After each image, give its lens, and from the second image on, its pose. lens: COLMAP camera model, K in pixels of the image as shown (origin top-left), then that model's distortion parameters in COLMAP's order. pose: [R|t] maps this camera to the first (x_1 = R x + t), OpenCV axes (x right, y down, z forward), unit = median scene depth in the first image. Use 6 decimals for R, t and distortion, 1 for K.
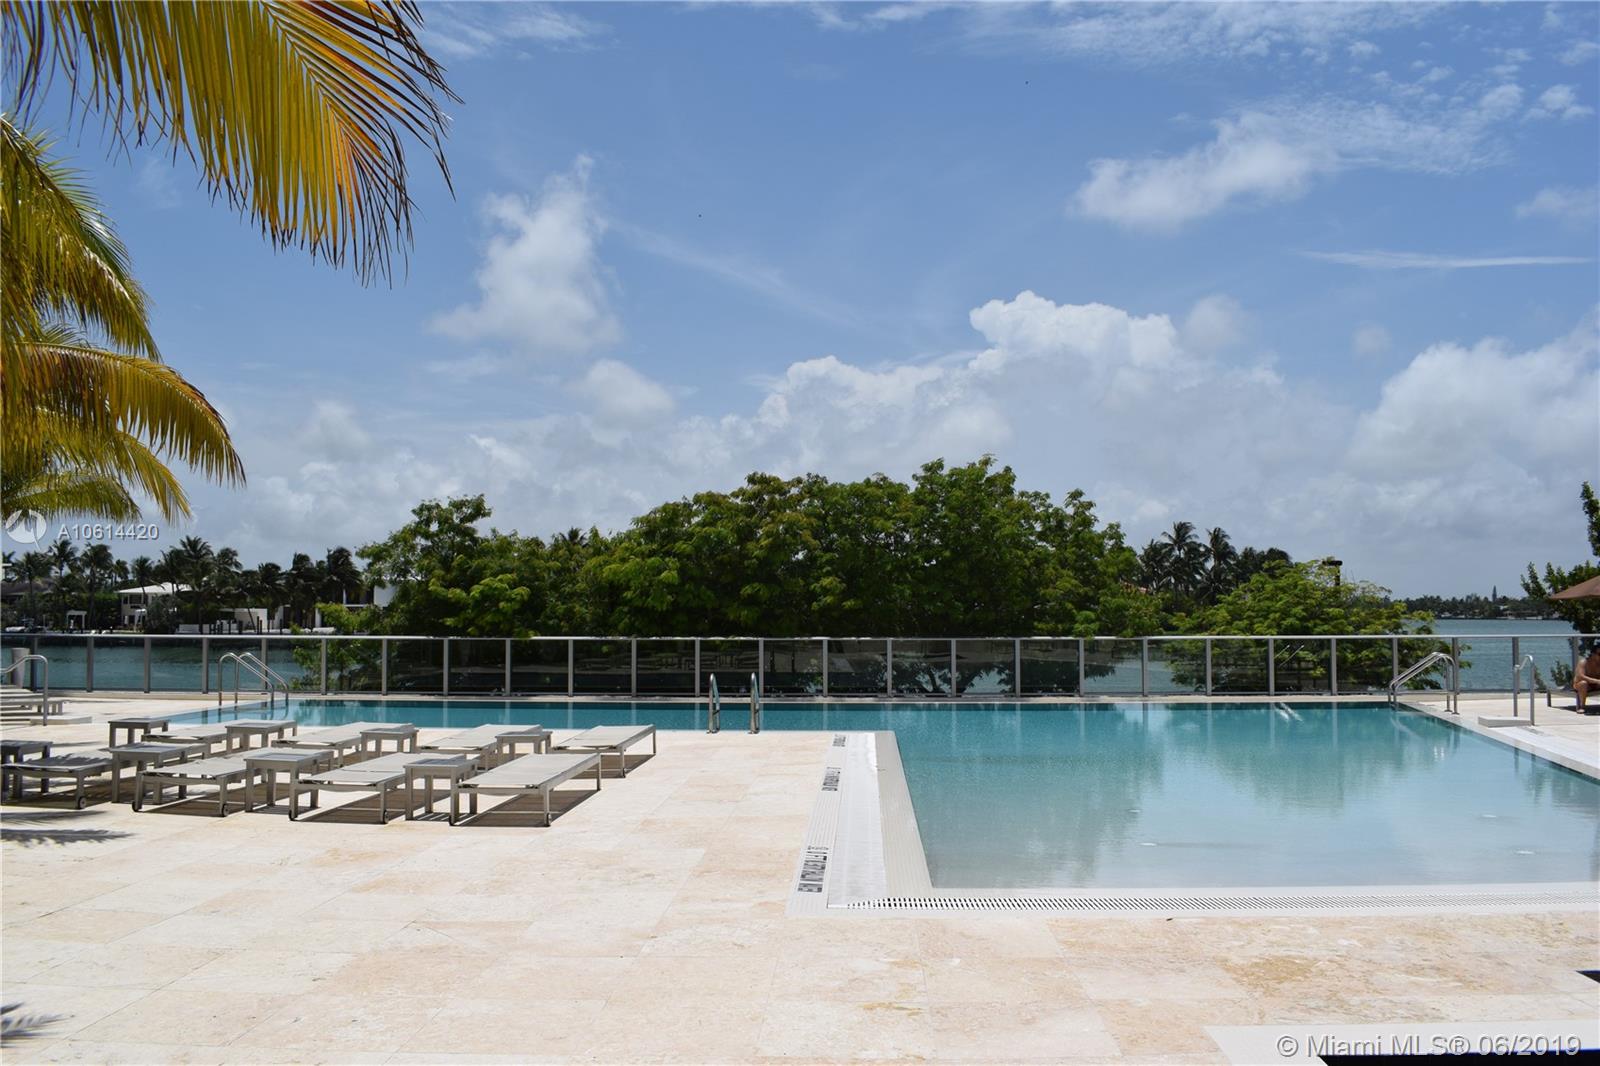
lens RADIAL K [[1238.8, 0, 784.9], [0, 1238.8, 595.5], [0, 0, 1]] dist [-0.095045, 0.015533]
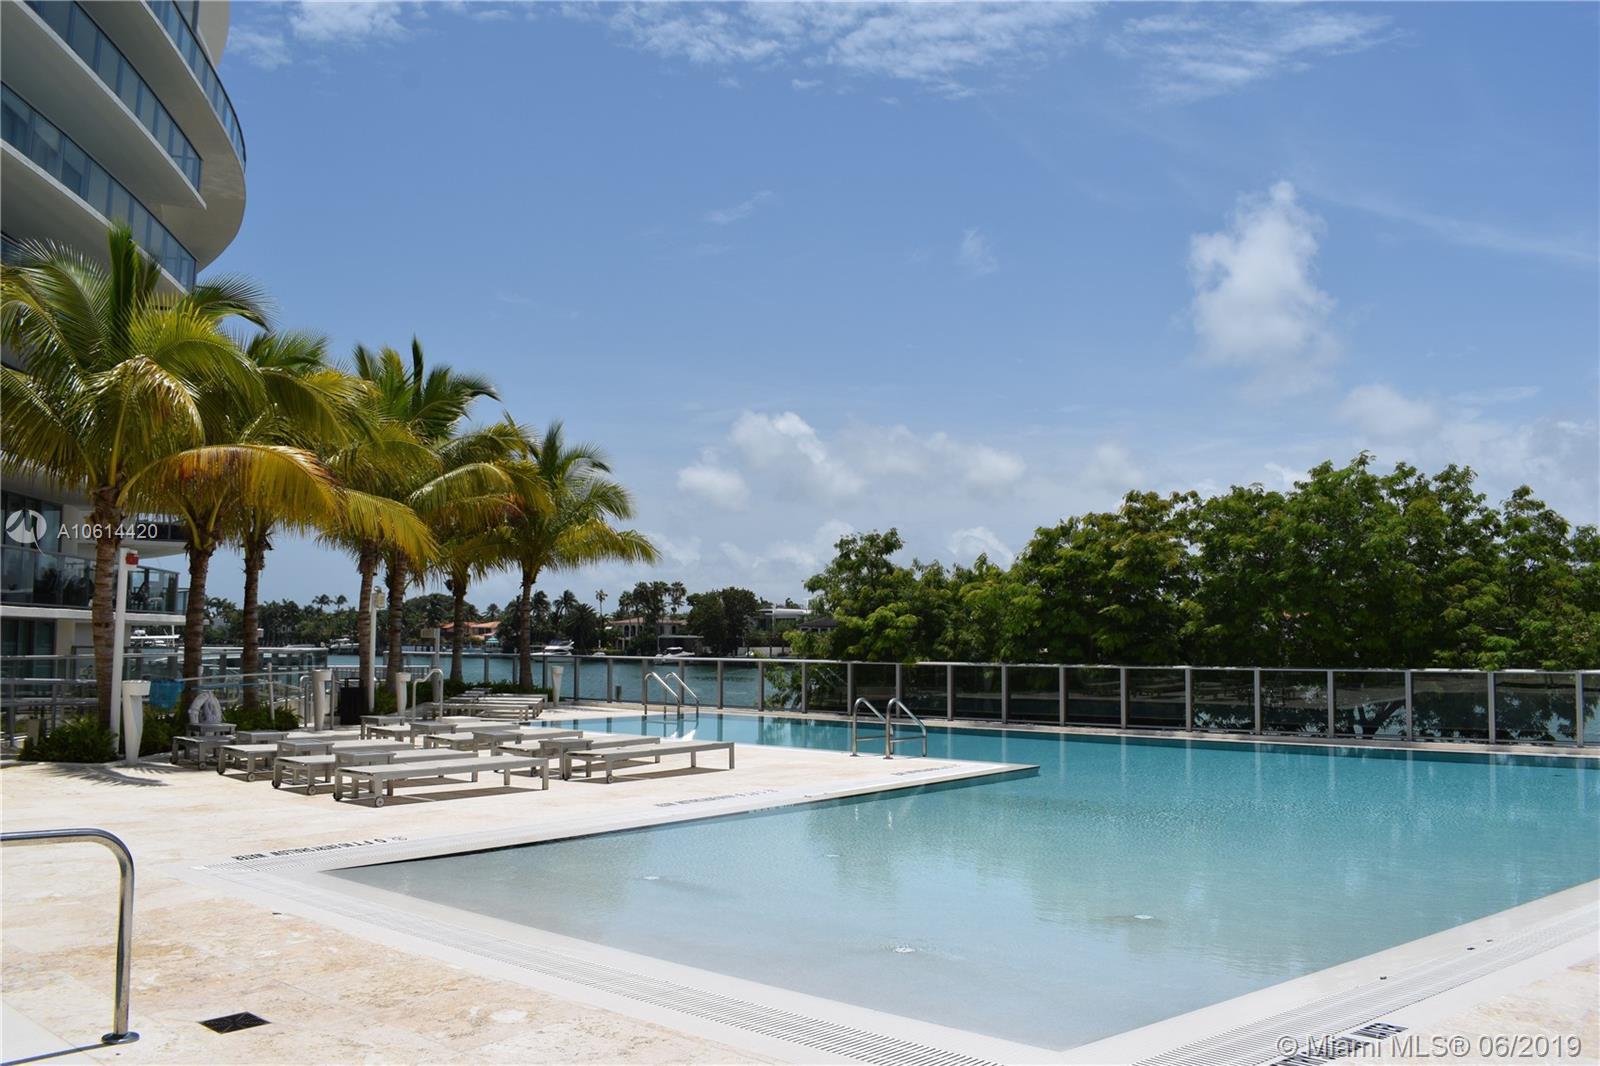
lens RADIAL K [[1238.8, 0, 831.5], [0, 1238.8, 558.2], [0, 0, 1]] dist [-0.095045, 0.015533]
pose [[0.801881, -0.035525, -0.596427, 0.354547], [0.004026, 0.998529, -0.054063, 0.001963], [0.597470, 0.040951, 0.800845, 0.111442]]
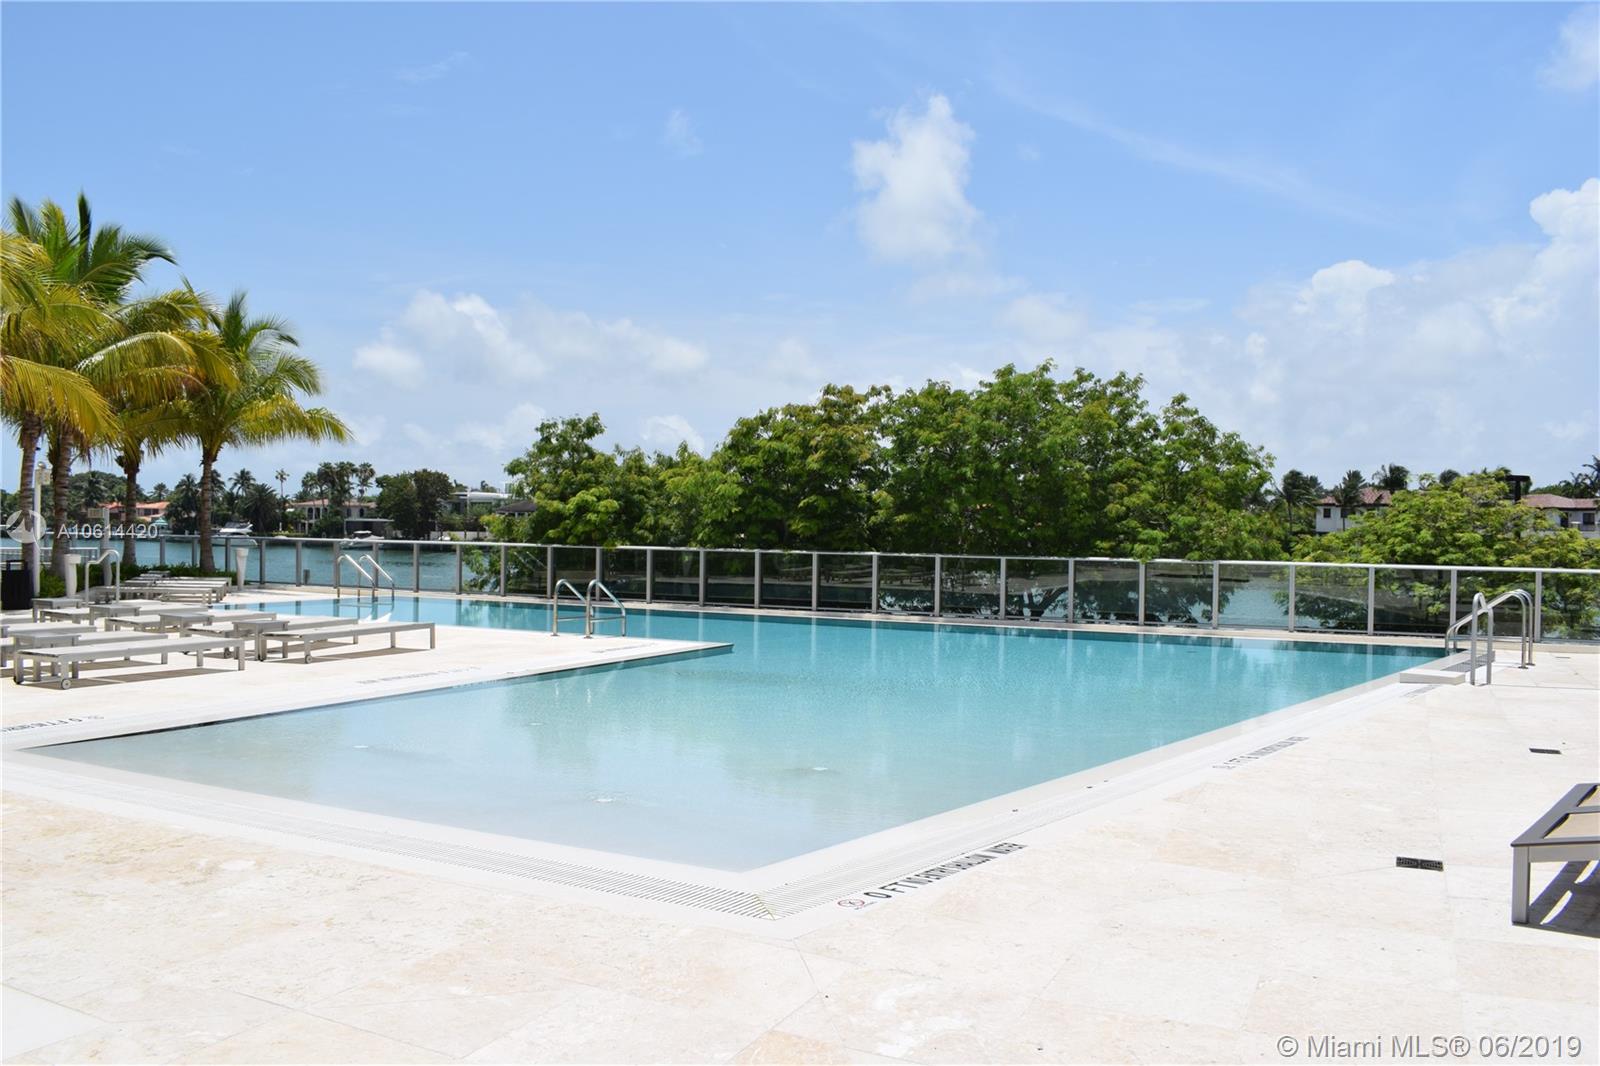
lens RADIAL K [[1238.8, 0, 831.8], [0, 1238.8, 567.3], [0, 0, 1]] dist [-0.095045, 0.015533]
pose [[0.921243, 0.027437, -0.388018, 0.367166], [-0.011415, 0.998987, 0.043537, 0.003150], [0.388819, -0.035680, 0.920623, 0.090711]]
